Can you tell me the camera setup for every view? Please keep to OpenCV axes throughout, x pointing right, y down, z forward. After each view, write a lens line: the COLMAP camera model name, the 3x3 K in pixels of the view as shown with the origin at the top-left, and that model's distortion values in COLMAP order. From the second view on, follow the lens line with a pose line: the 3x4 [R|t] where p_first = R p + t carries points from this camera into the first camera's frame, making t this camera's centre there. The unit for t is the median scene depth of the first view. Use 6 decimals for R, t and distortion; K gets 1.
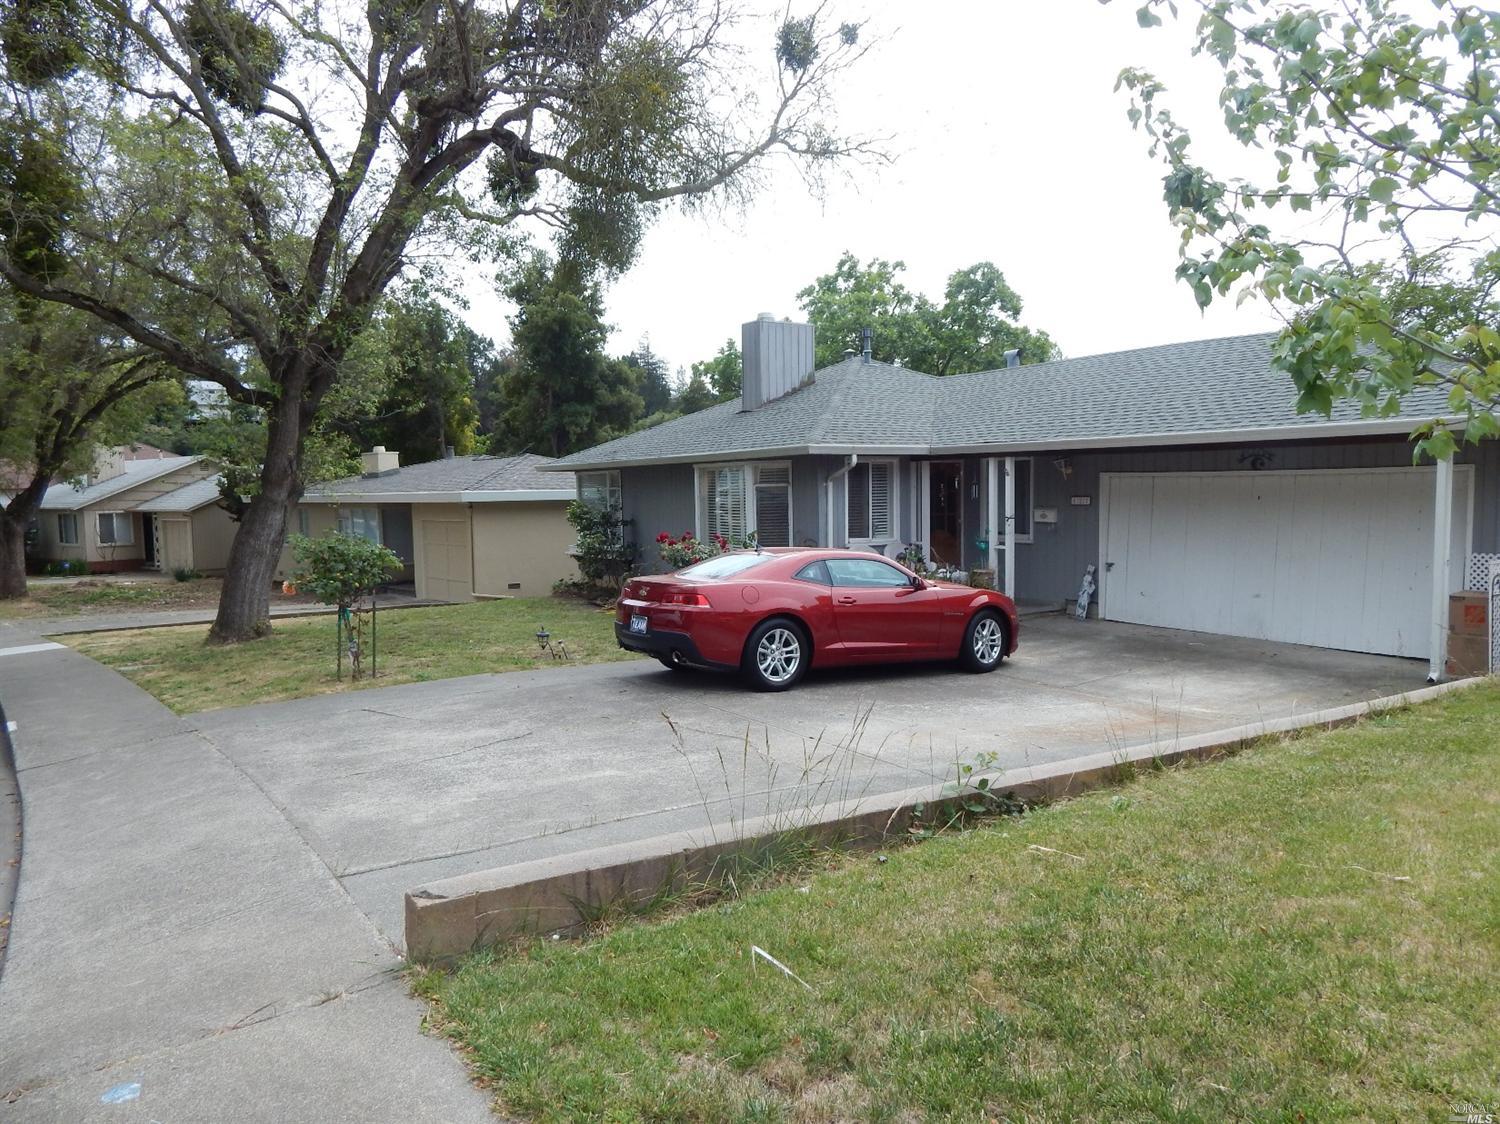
lens RADIAL K [[980.5, 0, 756.2], [0, 980.5, 559.7], [0, 0, 1]] dist [0.001113, -0.001257]
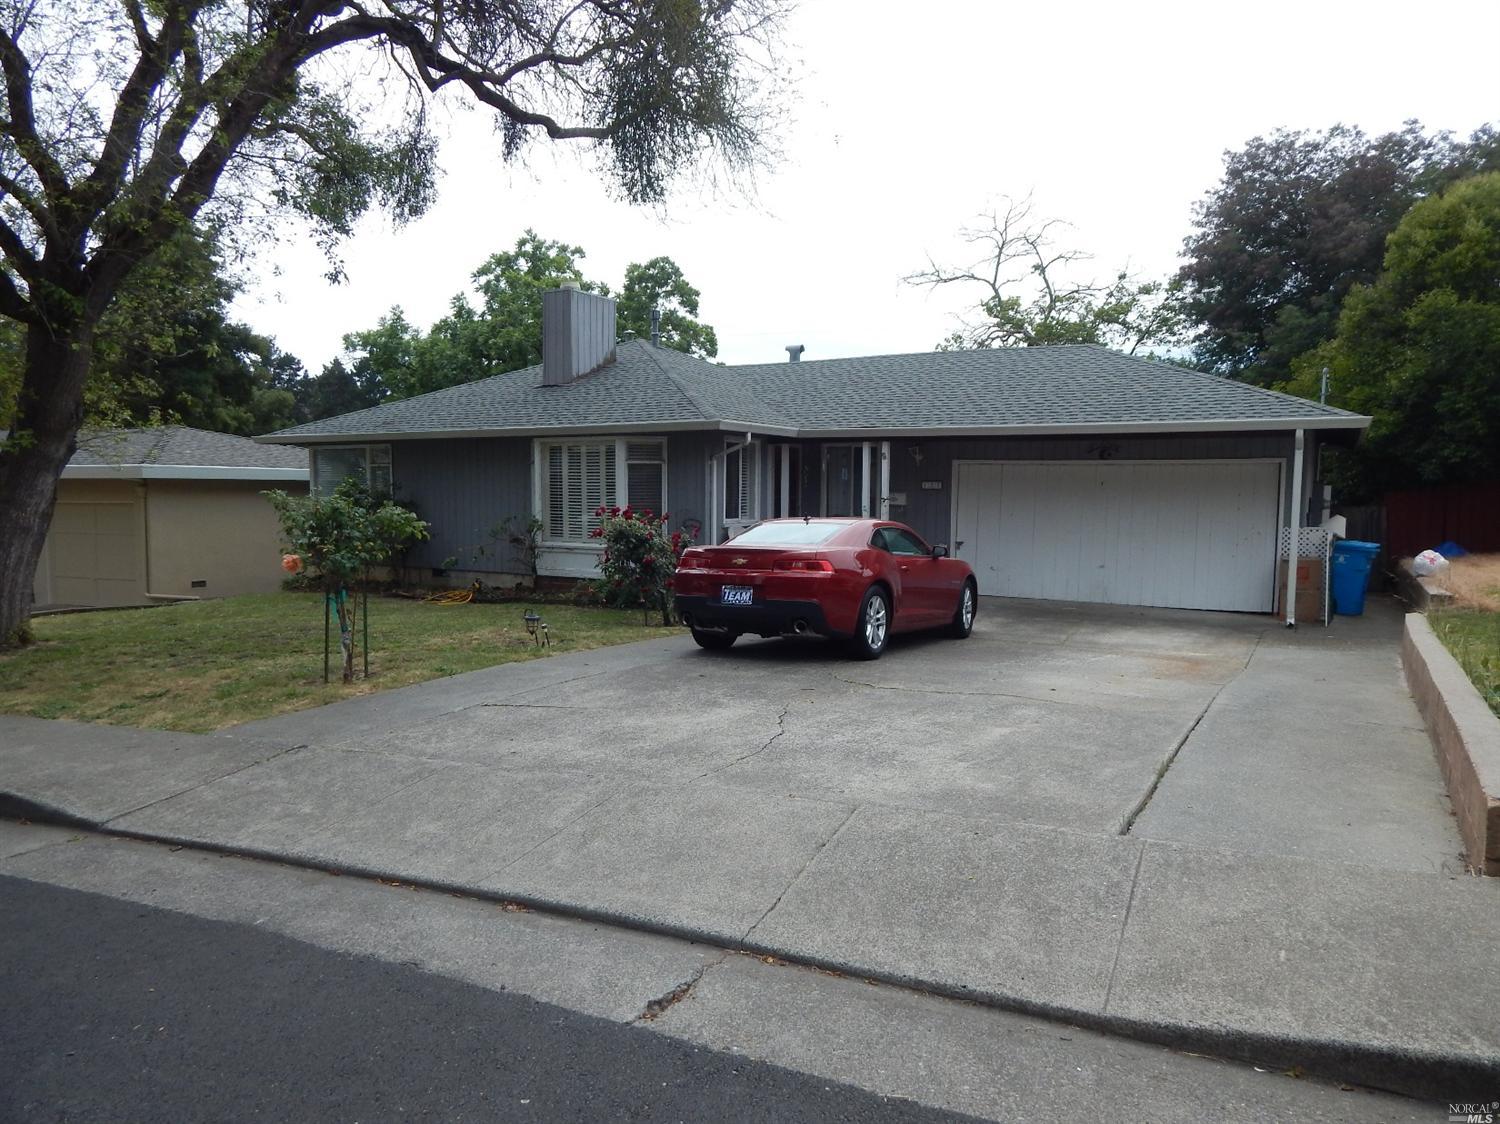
lens RADIAL K [[985.9, 0, 755.1], [0, 985.9, 560.0], [0, 0, 1]] dist [0.010031, -0.016038]
pose [[0.901214, -0.009640, 0.433266, -0.328542], [0.010753, 0.999942, -0.000119, 0.021389], [-0.433240, 0.004766, 0.901266, 0.102096]]
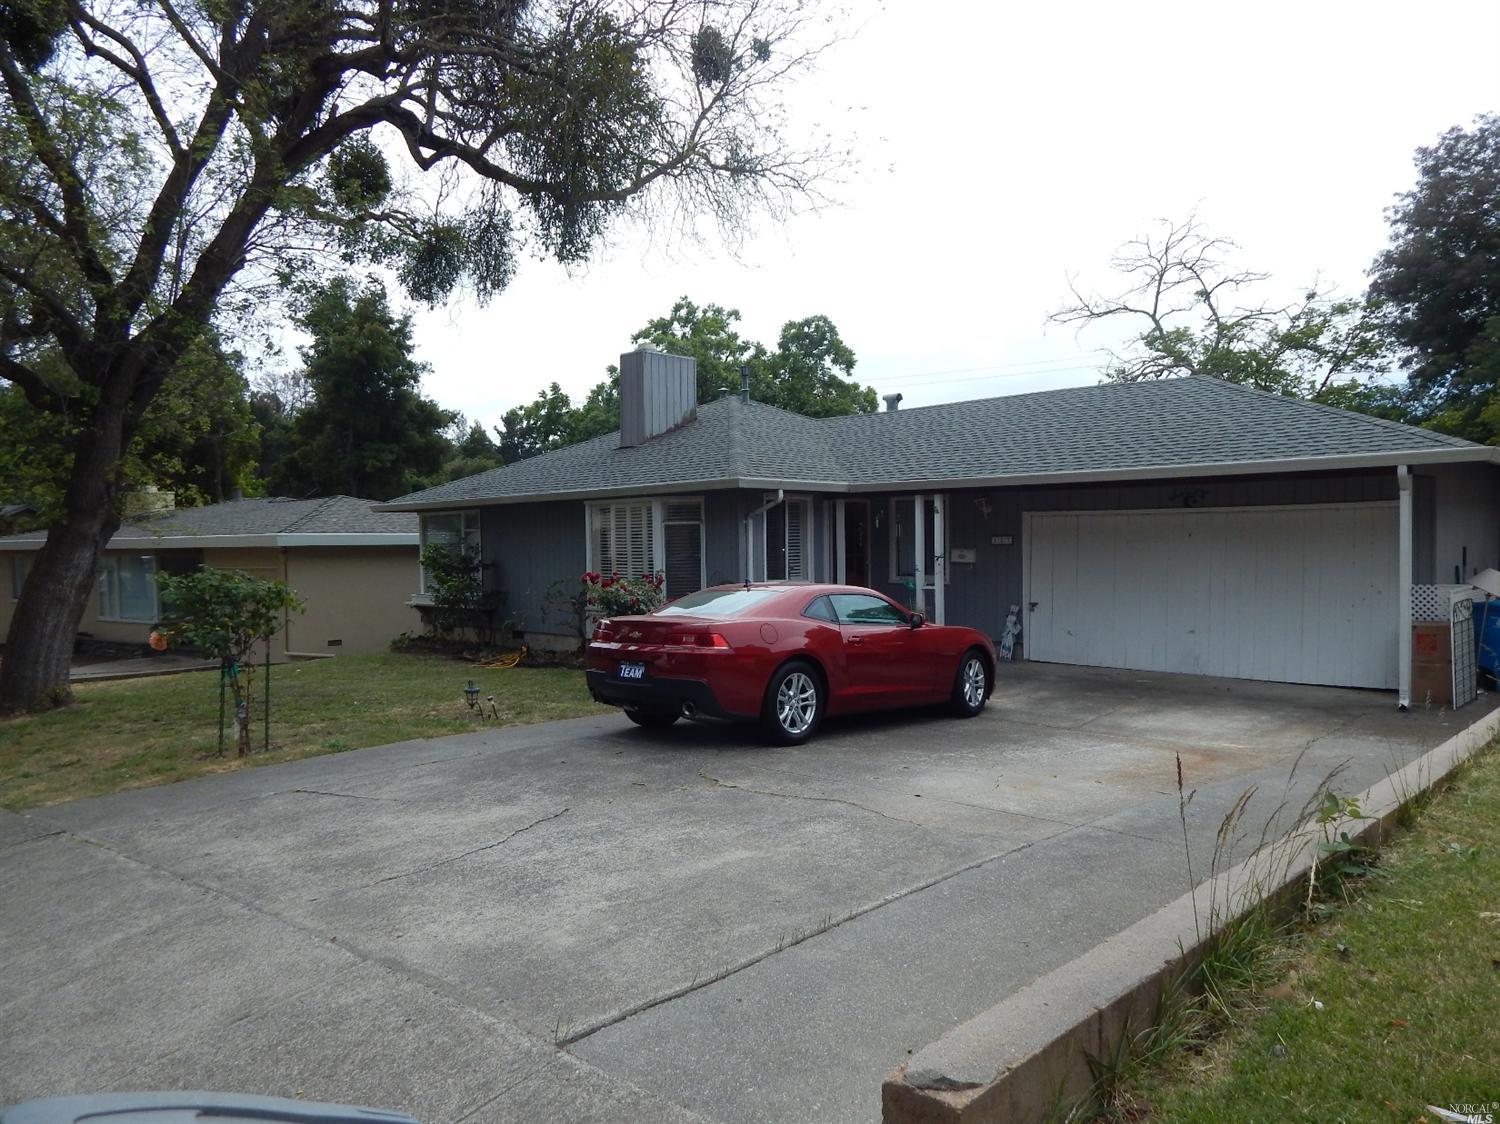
lens RADIAL K [[985.9, 0, 755.1], [0, 985.9, 560.0], [0, 0, 1]] dist [0.010031, -0.016038]
pose [[0.975512, -0.000563, 0.219946, -0.131394], [0.013094, 0.998372, -0.055518, 0.011940], [-0.219557, 0.057038, 0.973931, 0.094076]]
